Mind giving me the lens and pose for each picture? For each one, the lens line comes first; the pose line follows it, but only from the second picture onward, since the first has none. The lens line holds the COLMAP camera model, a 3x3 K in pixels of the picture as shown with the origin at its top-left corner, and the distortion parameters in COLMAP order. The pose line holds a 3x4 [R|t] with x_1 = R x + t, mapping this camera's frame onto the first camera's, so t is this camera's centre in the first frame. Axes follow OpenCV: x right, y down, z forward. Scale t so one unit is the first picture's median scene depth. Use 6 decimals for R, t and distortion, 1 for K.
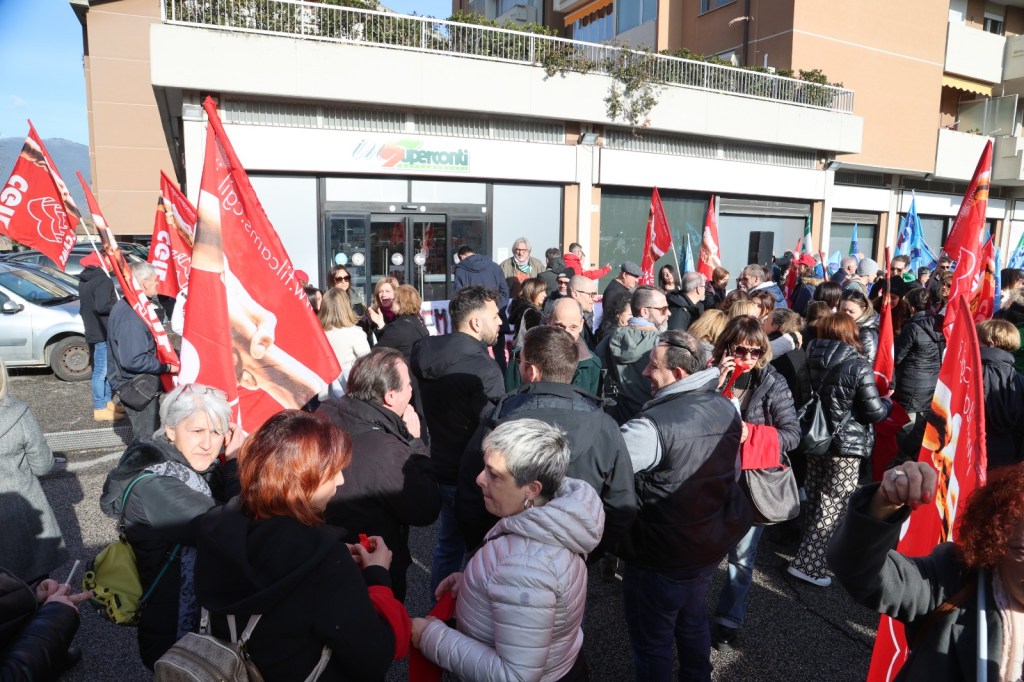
lens RADIAL K [[710.4, 0, 512.0], [0, 710.4, 341.0], [0, 0, 1]] dist [-0.113463, 0.065422]
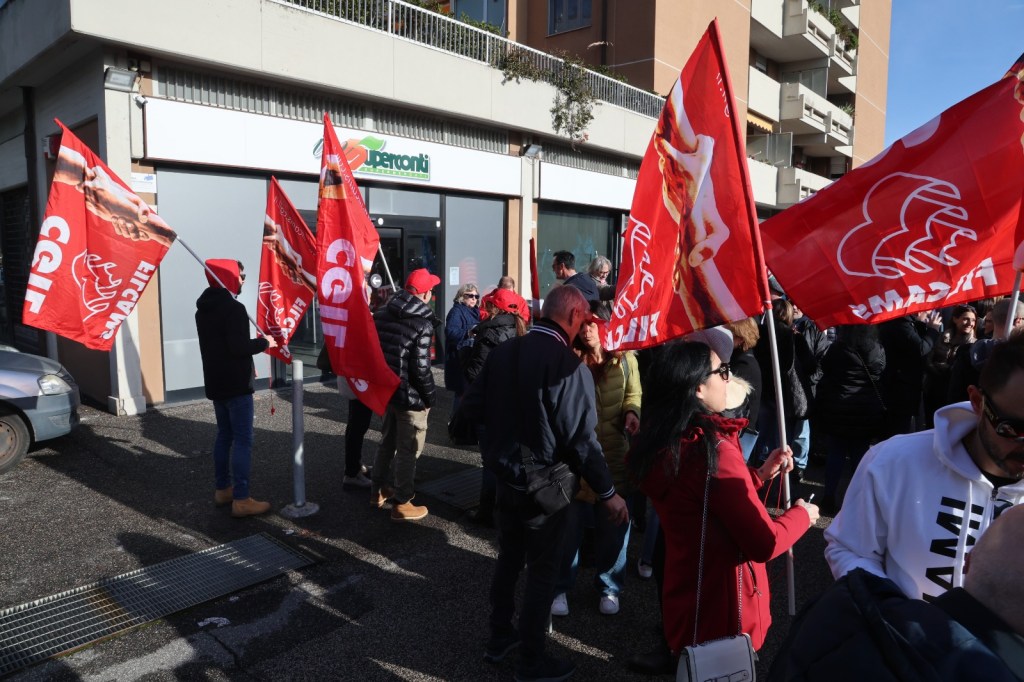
lens RADIAL K [[710.4, 0, 512.0], [0, 710.4, 341.0], [0, 0, 1]] dist [-0.113463, 0.065422]
pose [[0.917508, -0.043936, 0.395282, -0.303106], [0.052977, 0.998524, -0.011980, -0.023466], [-0.394172, 0.031933, 0.918482, 0.154420]]
